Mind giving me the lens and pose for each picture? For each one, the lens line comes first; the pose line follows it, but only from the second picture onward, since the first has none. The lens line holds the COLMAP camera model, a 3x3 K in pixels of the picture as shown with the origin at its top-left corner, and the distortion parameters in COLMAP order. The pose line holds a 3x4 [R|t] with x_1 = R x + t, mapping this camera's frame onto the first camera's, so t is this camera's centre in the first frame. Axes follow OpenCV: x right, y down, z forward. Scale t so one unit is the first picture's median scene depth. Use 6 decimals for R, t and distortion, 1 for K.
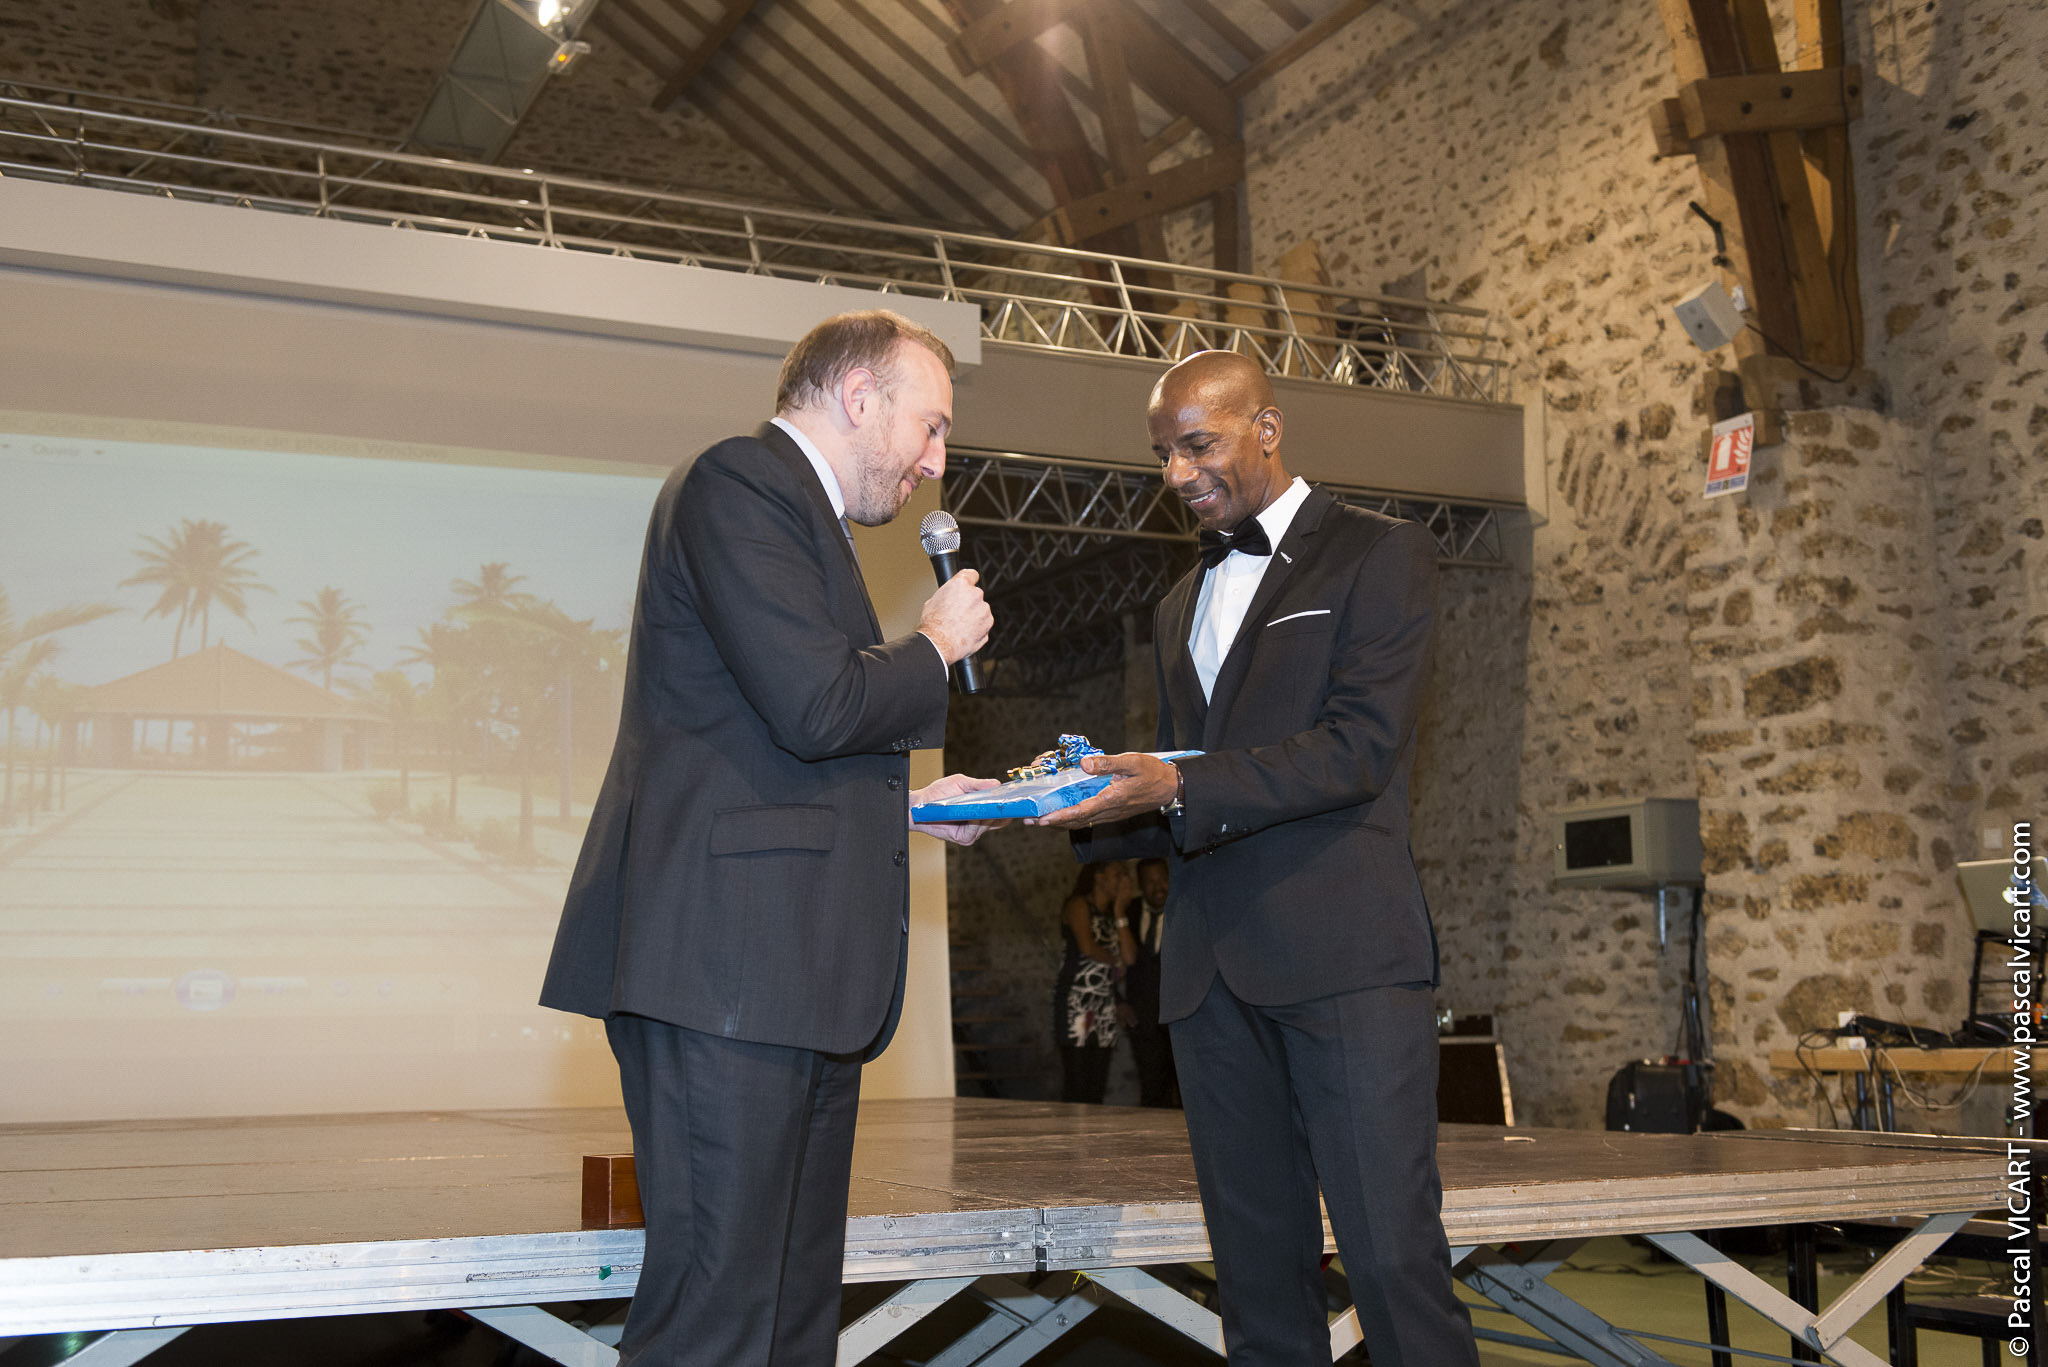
lens RADIAL K [[2315.5, 0, 1062.7], [0, 2315.5, 678.4], [0, 0, 1]] dist [0.036395, 0.000000]
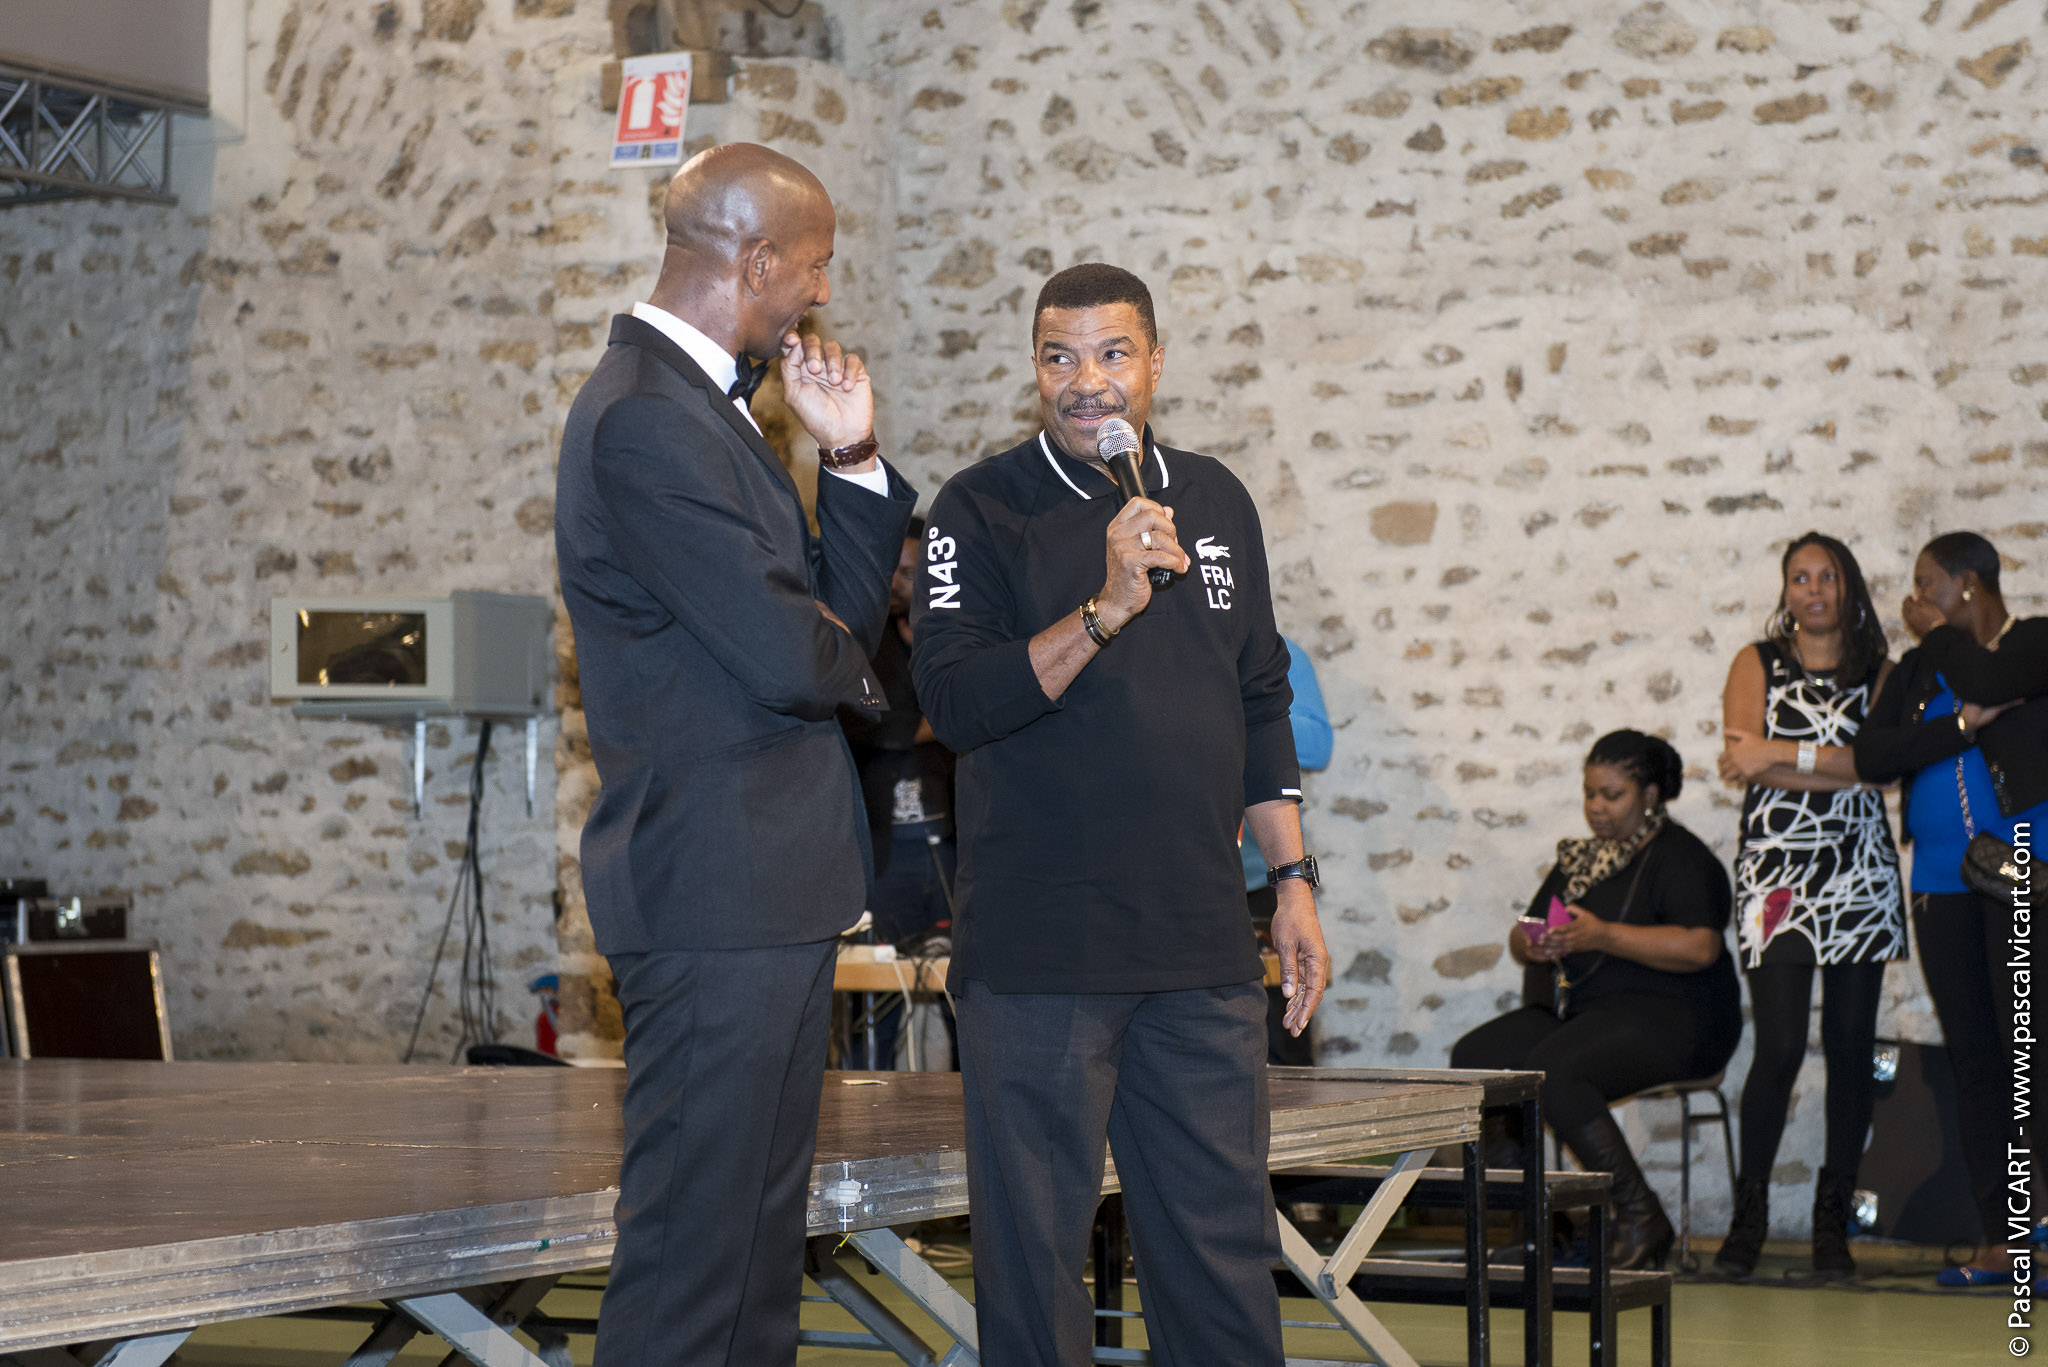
lens RADIAL K [[4561.2, 0, 837.5], [0, 4561.2, 589.5], [0, 0, 1]] dist [-0.039100, 0.000000]
pose [[0.844921, 0.038849, 0.533478, -0.336501], [-0.082814, 0.994834, 0.058715, -0.033375], [-0.528441, -0.093789, 0.843774, -0.163586]]
